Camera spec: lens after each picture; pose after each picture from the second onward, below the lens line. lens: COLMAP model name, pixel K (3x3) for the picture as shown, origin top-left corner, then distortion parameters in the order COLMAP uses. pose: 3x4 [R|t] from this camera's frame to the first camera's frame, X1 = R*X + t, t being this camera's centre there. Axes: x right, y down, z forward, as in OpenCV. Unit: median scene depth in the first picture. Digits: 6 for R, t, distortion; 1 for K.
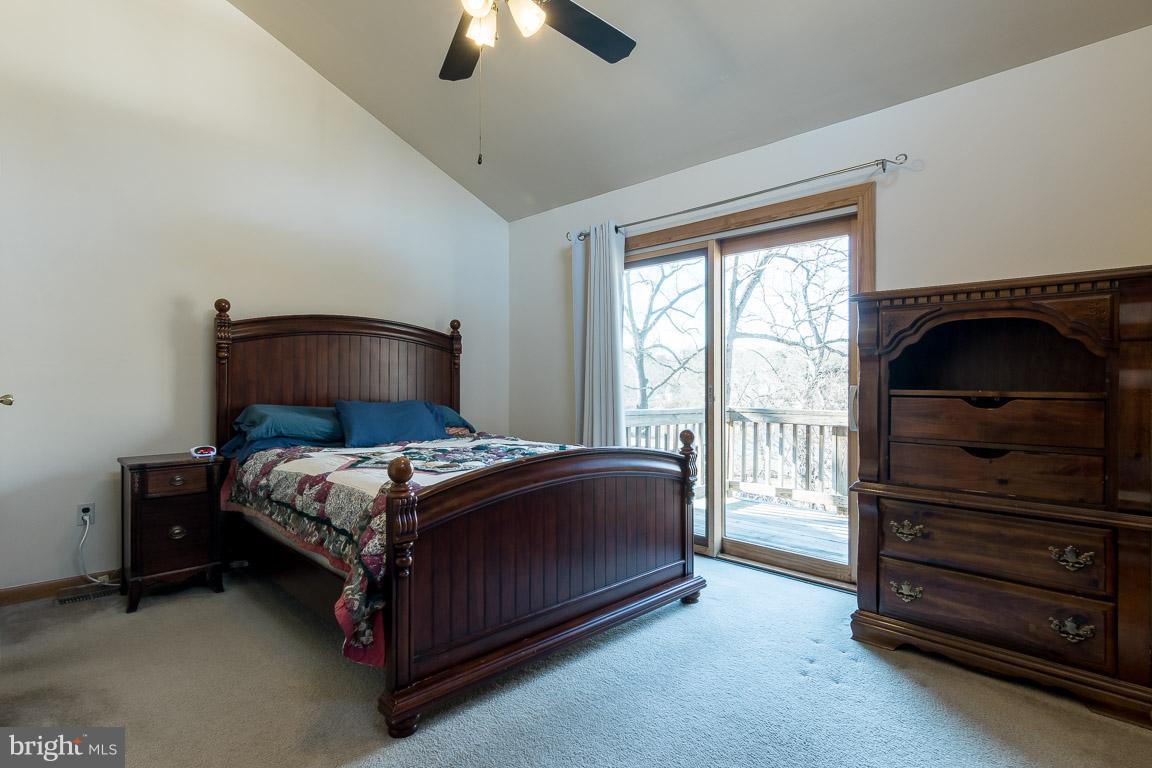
lens RADIAL K [[582.1, 0, 570.6], [0, 582.1, 381.0], [0, 0, 1]] dist [-0.007744, 0.003726]
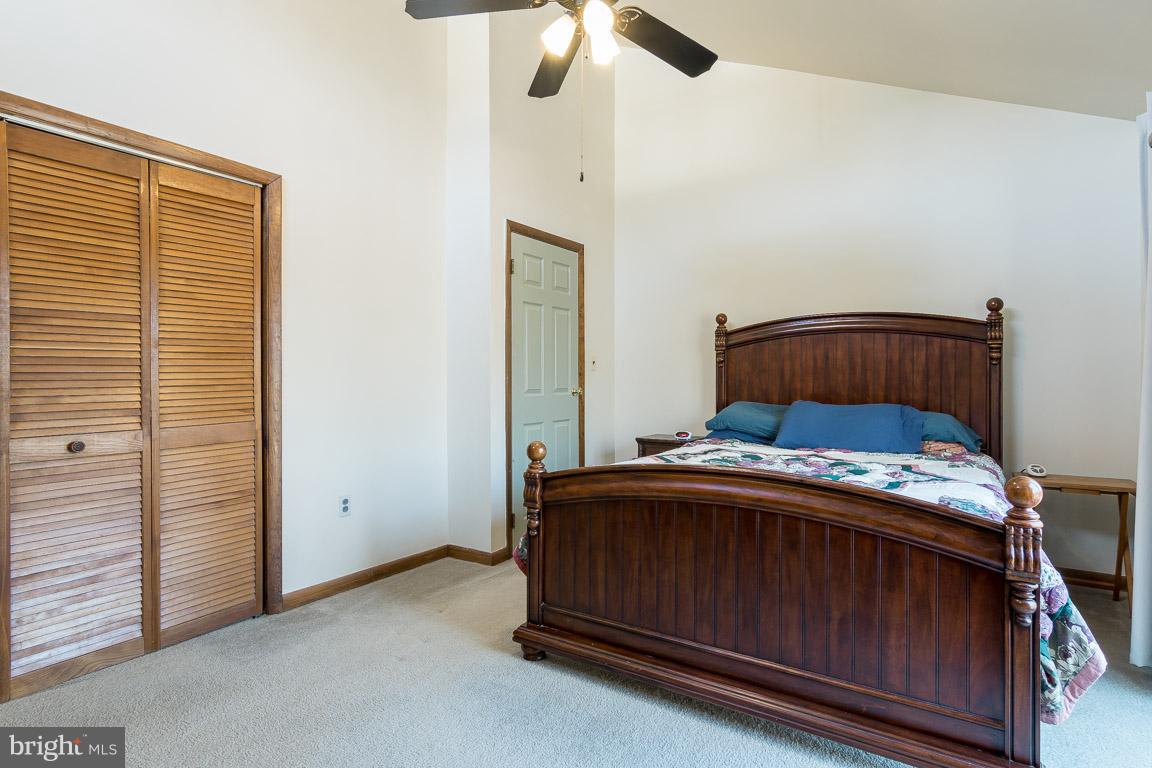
lens RADIAL K [[582.1, 0, 575.5], [0, 582.1, 383.0], [0, 0, 1]] dist [-0.007744, 0.003726]
pose [[0.242116, 0.005467, -0.970232, 0.501913], [-0.000282, 0.999984, 0.005564, -0.002578], [0.970247, -0.001074, 0.242114, 0.405538]]
